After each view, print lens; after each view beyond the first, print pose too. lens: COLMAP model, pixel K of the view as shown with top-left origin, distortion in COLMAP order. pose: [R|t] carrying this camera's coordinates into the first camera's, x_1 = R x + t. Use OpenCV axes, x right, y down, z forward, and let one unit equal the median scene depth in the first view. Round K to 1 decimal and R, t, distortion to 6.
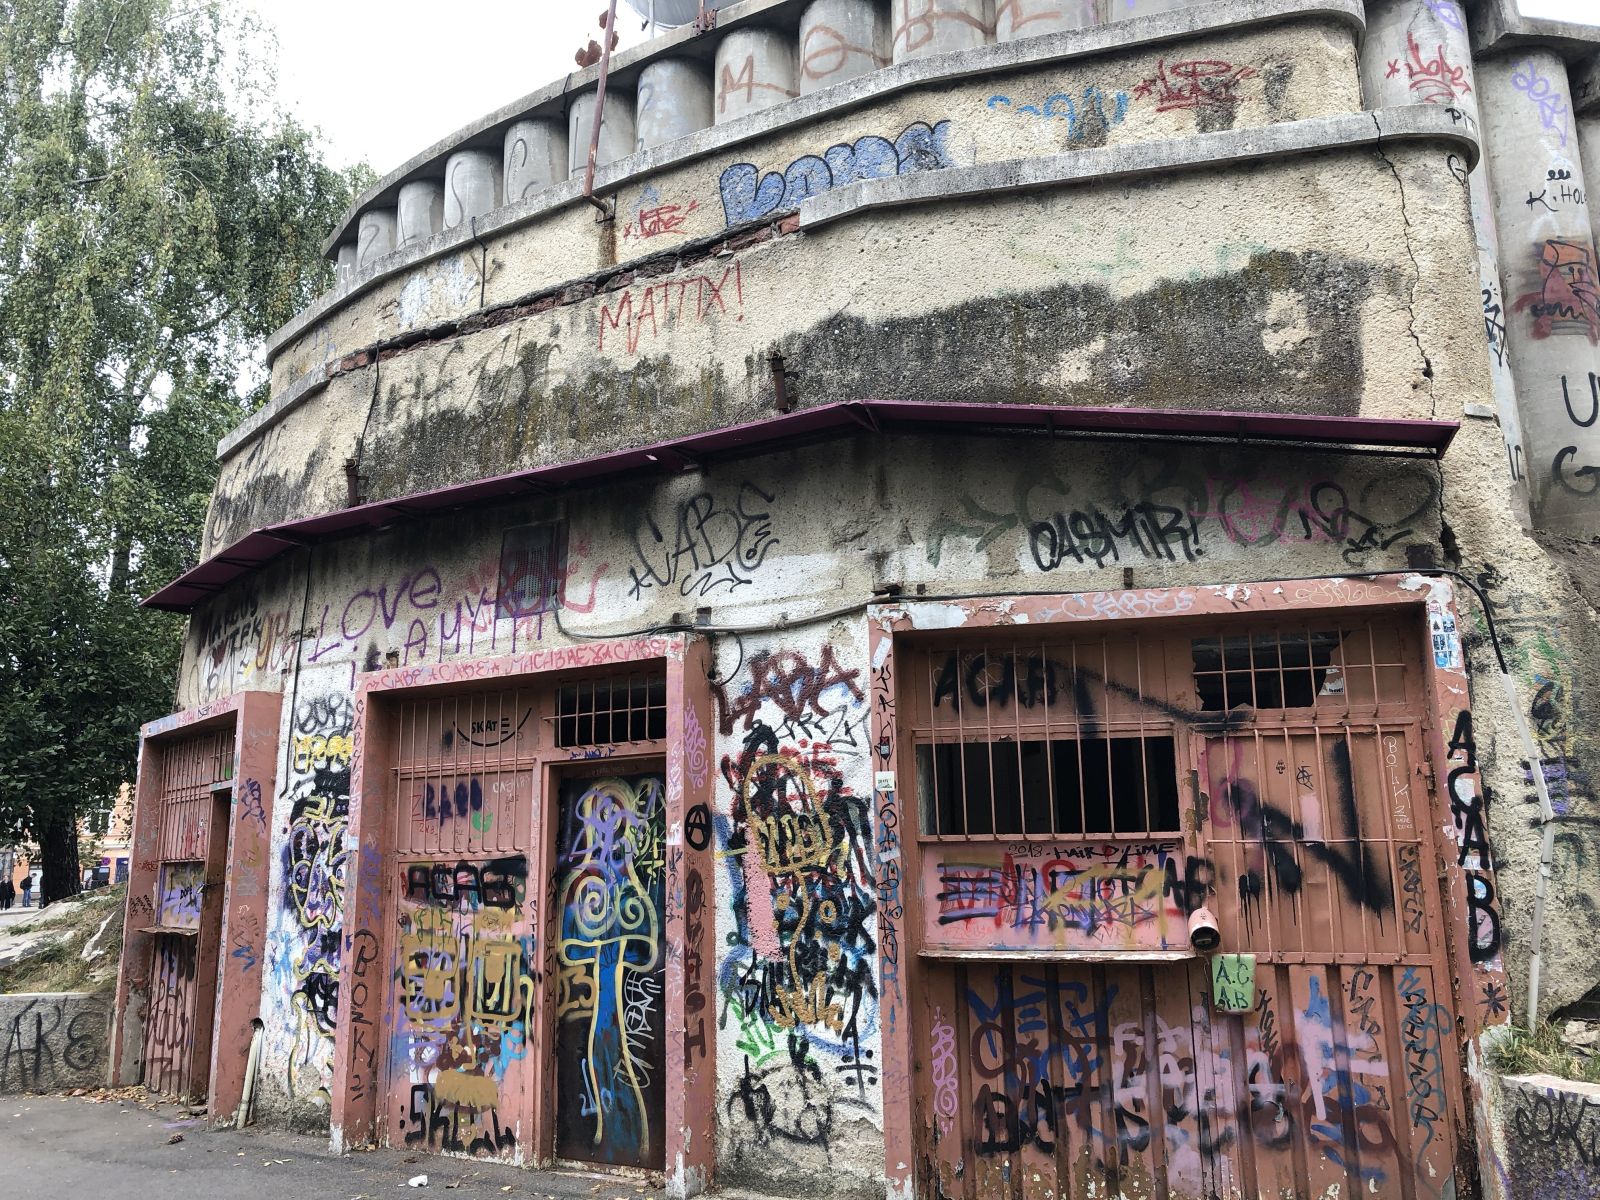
lens RADIAL K [[1305.6, 0, 784.5], [0, 1305.6, 590.4], [0, 0, 1]] dist [0.082663, -0.140892]
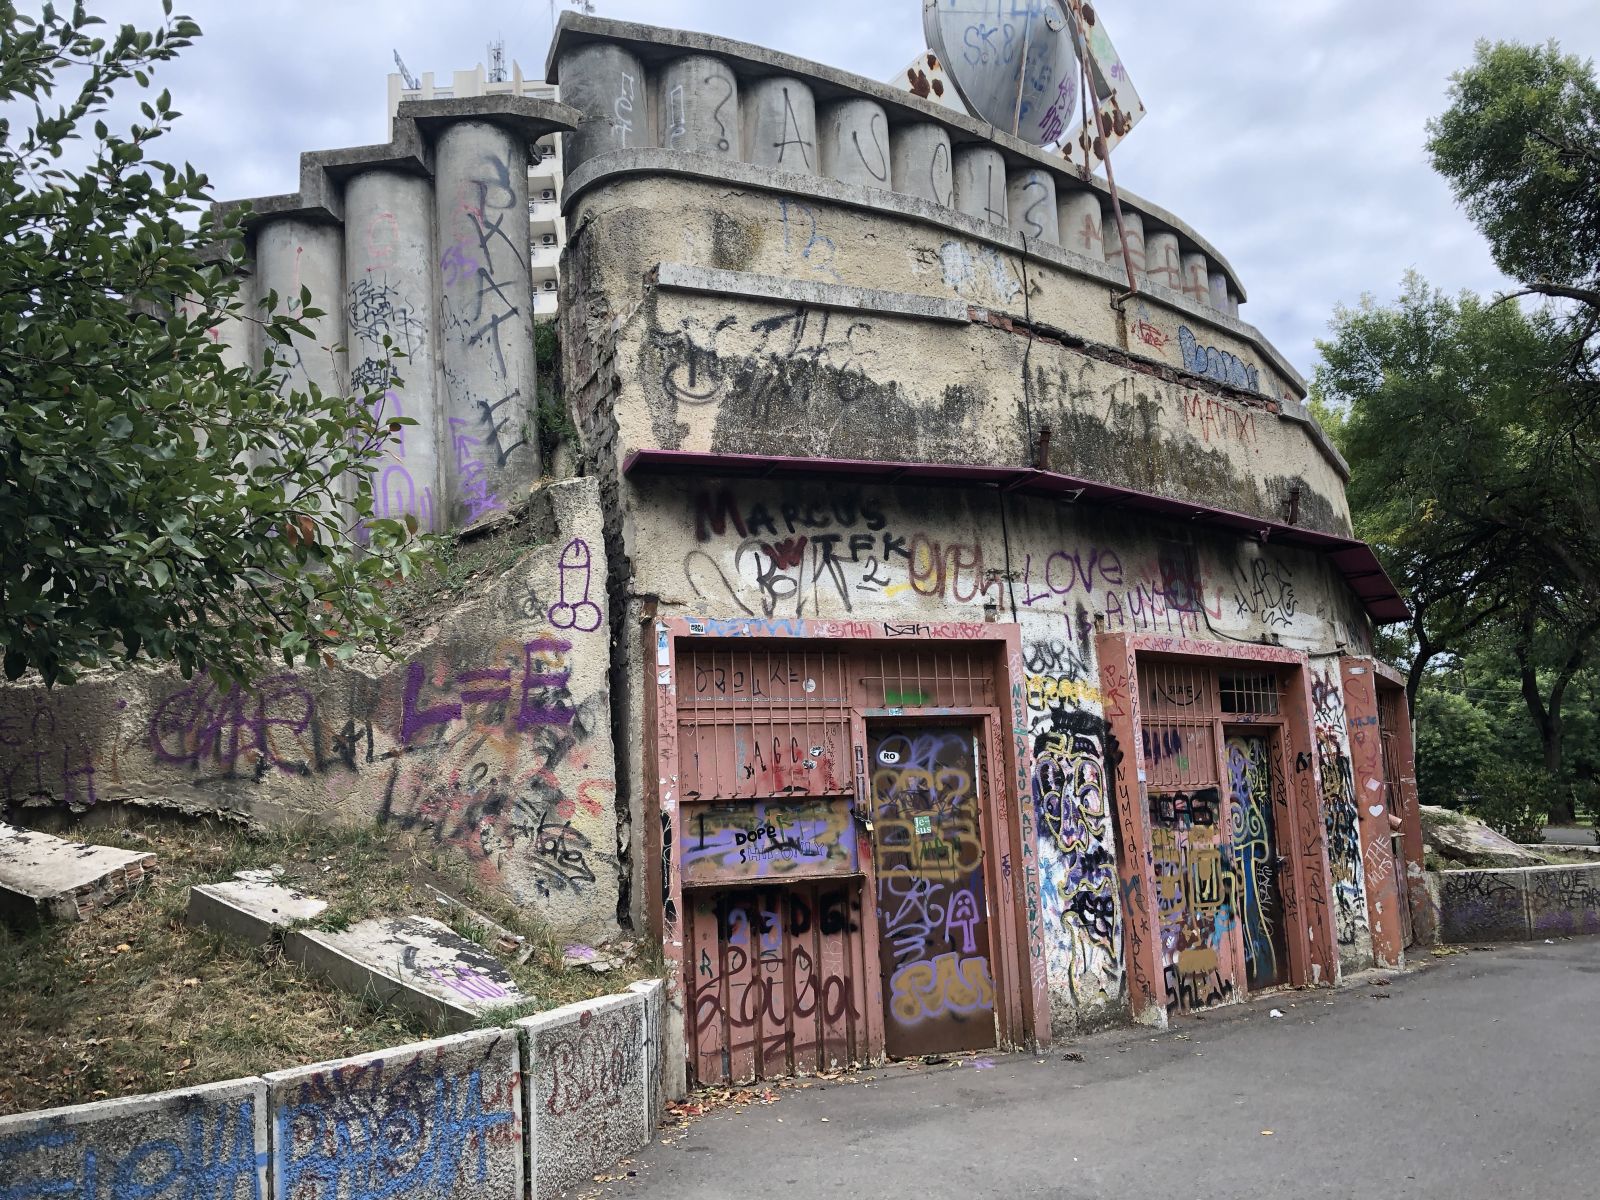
lens RADIAL K [[1305.6, 0, 784.5], [0, 1305.6, 590.4], [0, 0, 1]] dist [0.082663, -0.140892]
pose [[0.293574, 0.158484, 0.942707, -1.517715], [-0.164156, 0.979870, -0.113611, 0.209039], [-0.941736, -0.121398, 0.313680, 0.923002]]
